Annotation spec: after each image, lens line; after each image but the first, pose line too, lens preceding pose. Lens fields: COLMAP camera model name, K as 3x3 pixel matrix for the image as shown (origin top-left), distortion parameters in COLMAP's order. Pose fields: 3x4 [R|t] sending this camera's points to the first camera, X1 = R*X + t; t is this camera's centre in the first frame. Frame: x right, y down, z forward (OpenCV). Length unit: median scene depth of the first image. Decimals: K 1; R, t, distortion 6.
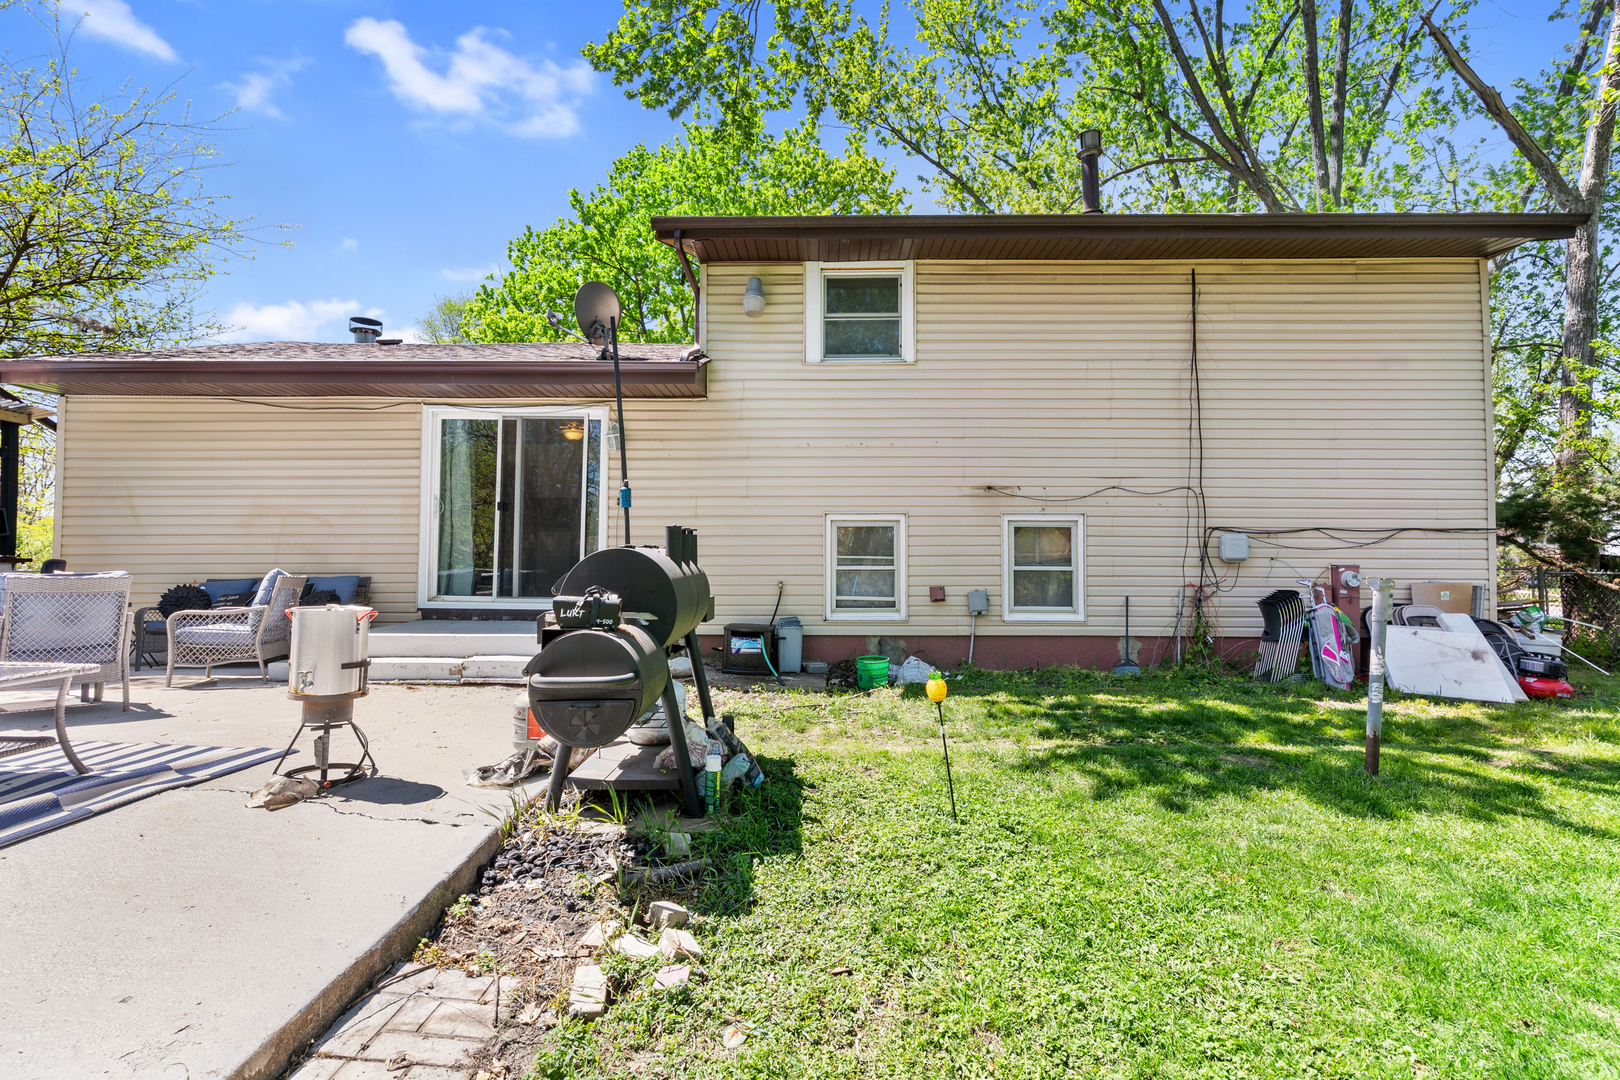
lens RADIAL K [[783.8, 0, 805.1], [0, 783.8, 538.1], [0, 0, 1]] dist [0.005380, -0.000826]
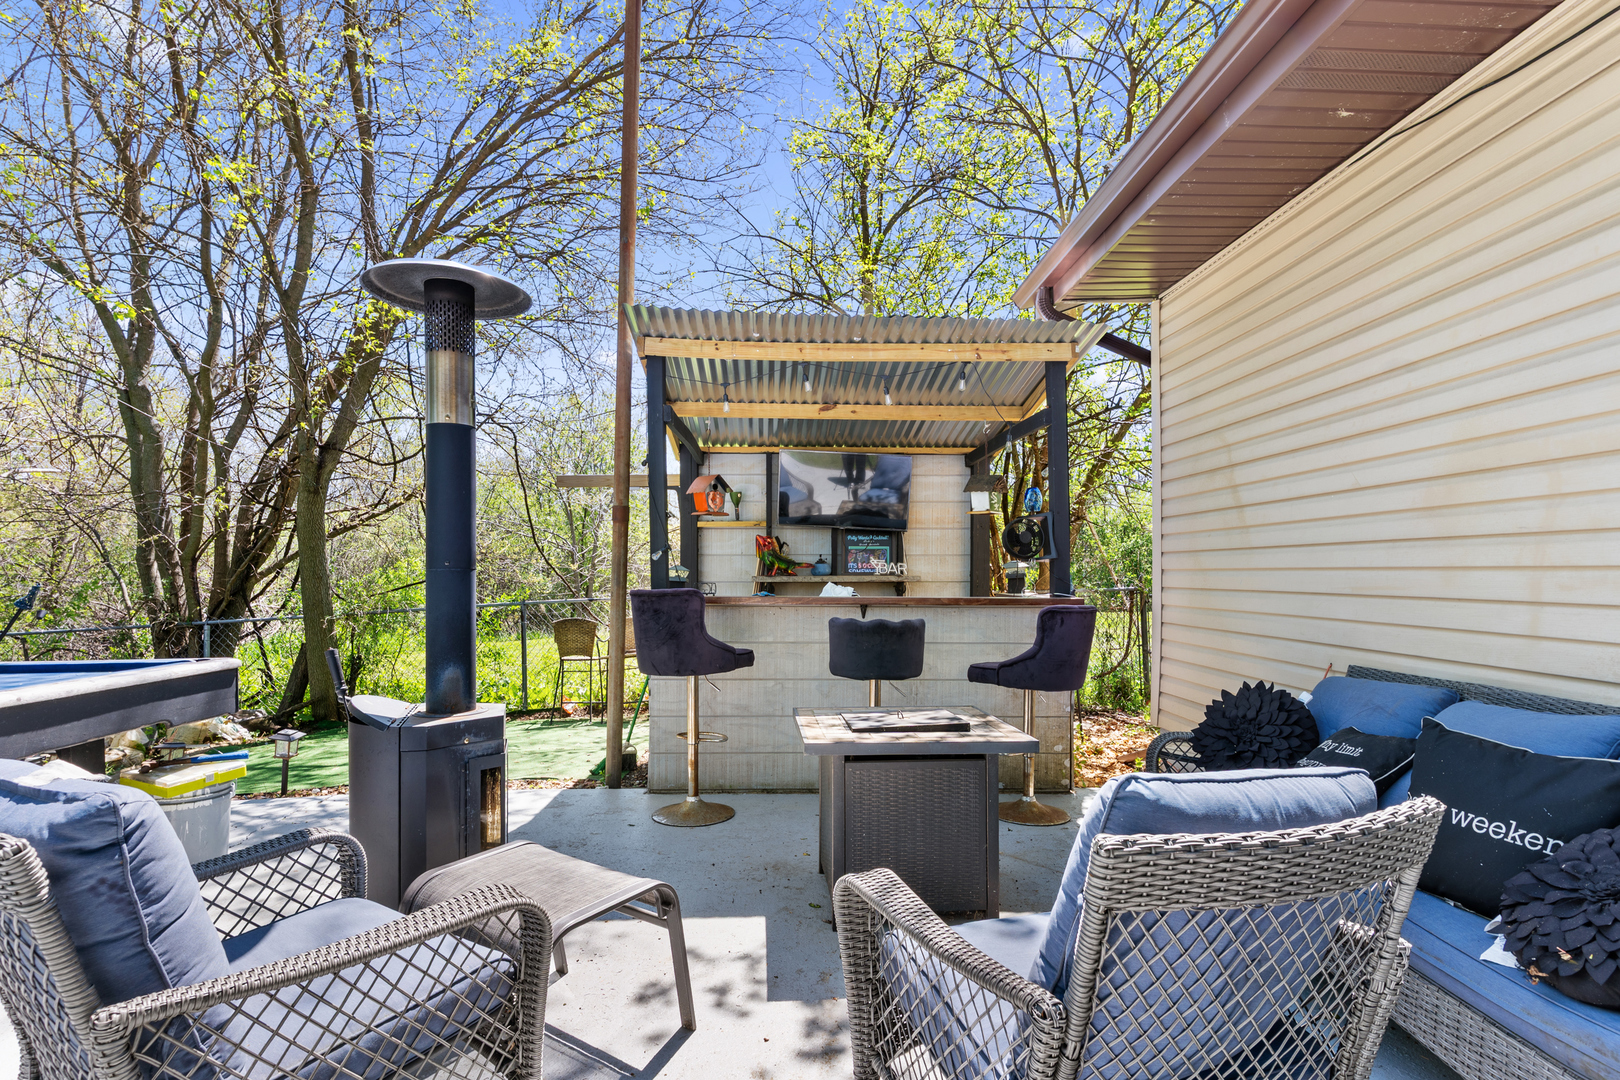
lens RADIAL K [[783.8, 0, 823.5], [0, 783.8, 570.5], [0, 0, 1]] dist [0.005380, -0.000826]
pose [[0.032052, -0.000688, -0.999486, -0.405235], [0.044673, 0.999001, 0.000745, -0.002732], [0.998487, -0.044674, 0.032051, 0.740781]]
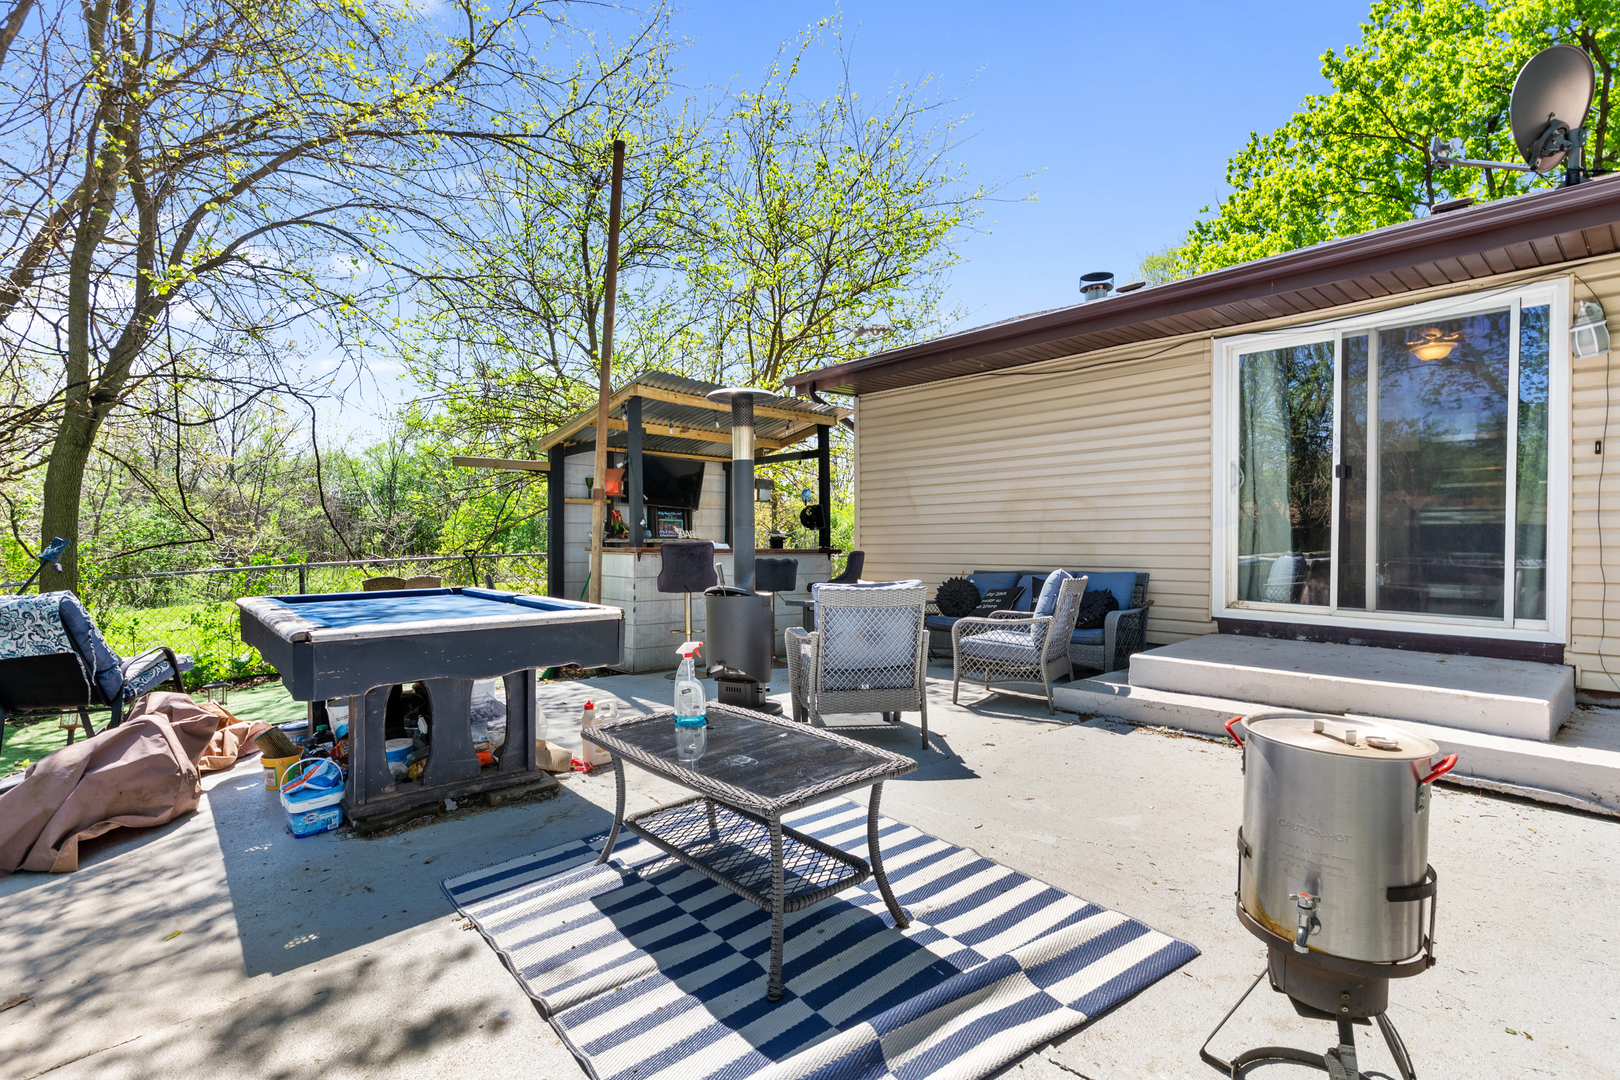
lens RADIAL K [[783.8, 0, 808.0], [0, 783.8, 540.5], [0, 0, 1]] dist [0.005380, -0.000826]
pose [[0.680965, -0.004111, -0.732305, -0.208552], [0.035724, 0.998980, 0.027612, -0.016458], [0.731444, -0.044964, 0.680417, 0.217678]]
